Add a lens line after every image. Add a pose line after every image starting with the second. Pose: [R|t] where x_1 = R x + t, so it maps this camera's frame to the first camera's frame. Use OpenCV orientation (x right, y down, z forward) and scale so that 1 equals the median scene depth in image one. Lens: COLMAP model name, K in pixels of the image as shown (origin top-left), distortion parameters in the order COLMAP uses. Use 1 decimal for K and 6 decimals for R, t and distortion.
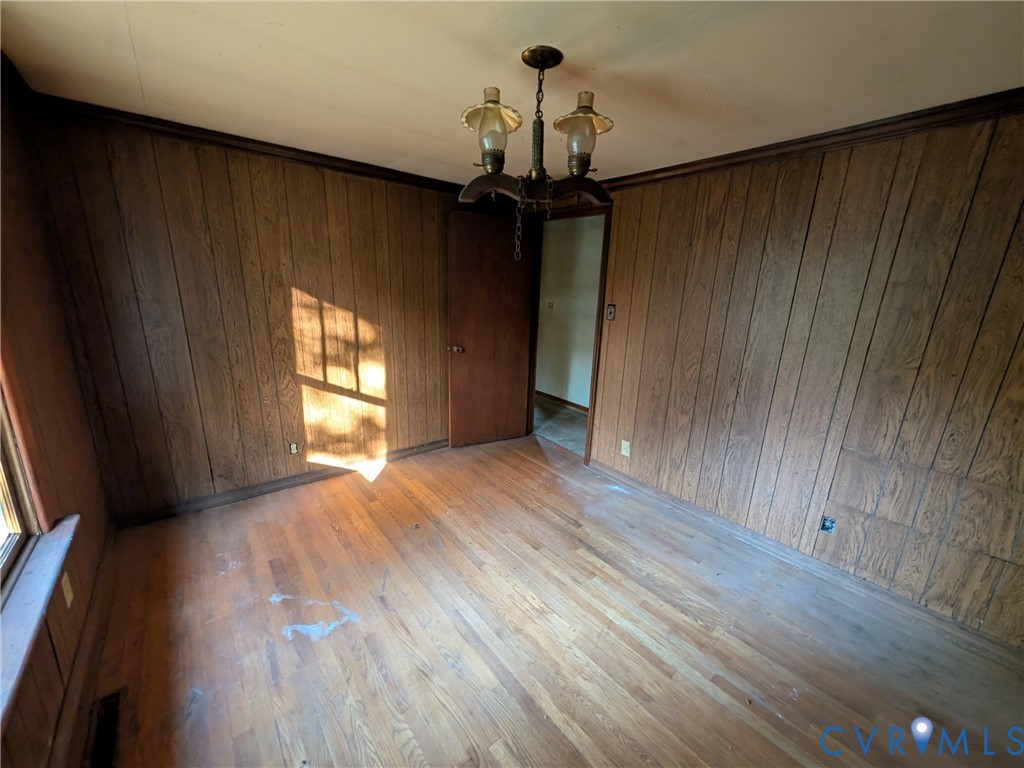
lens RADIAL K [[392.1, 0, 510.4], [0, 392.1, 383.9], [0, 0, 1]] dist [0.000606, 0.000086]
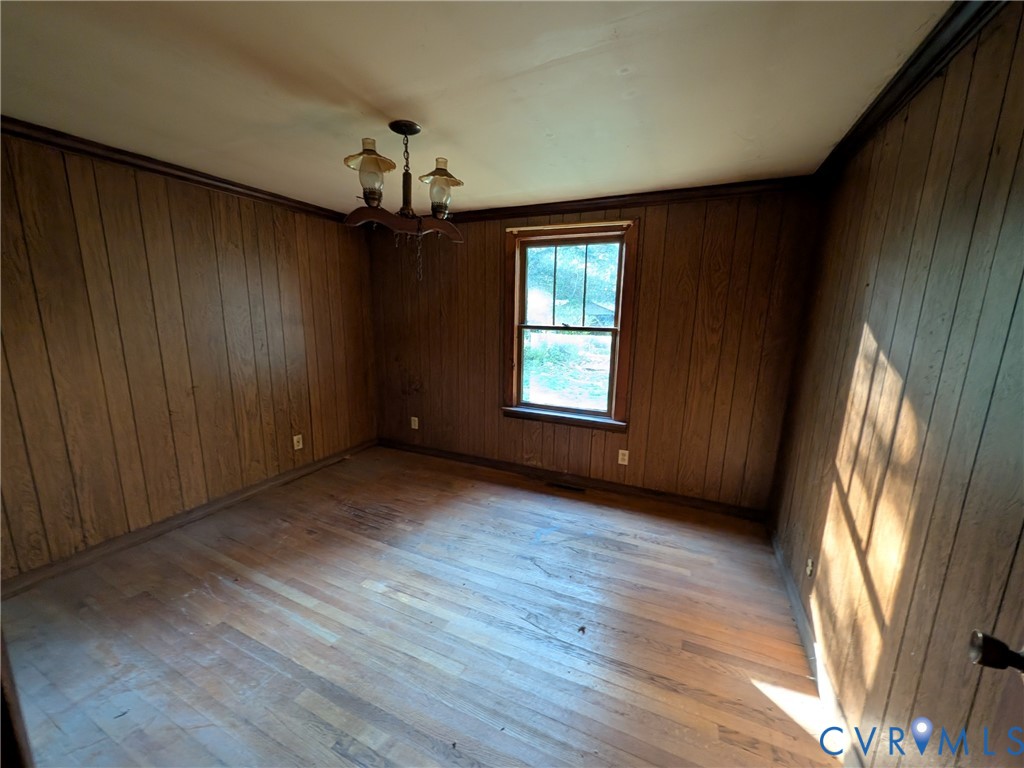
lens RADIAL K [[392.1, 0, 510.7], [0, 392.1, 387.9], [0, 0, 1]] dist [0.000606, 0.000086]
pose [[-0.898953, 0.029522, -0.437050, 0.176342], [-0.157248, 0.909476, 0.384872, -0.289427], [0.408849, 0.414707, -0.812933, 1.252509]]
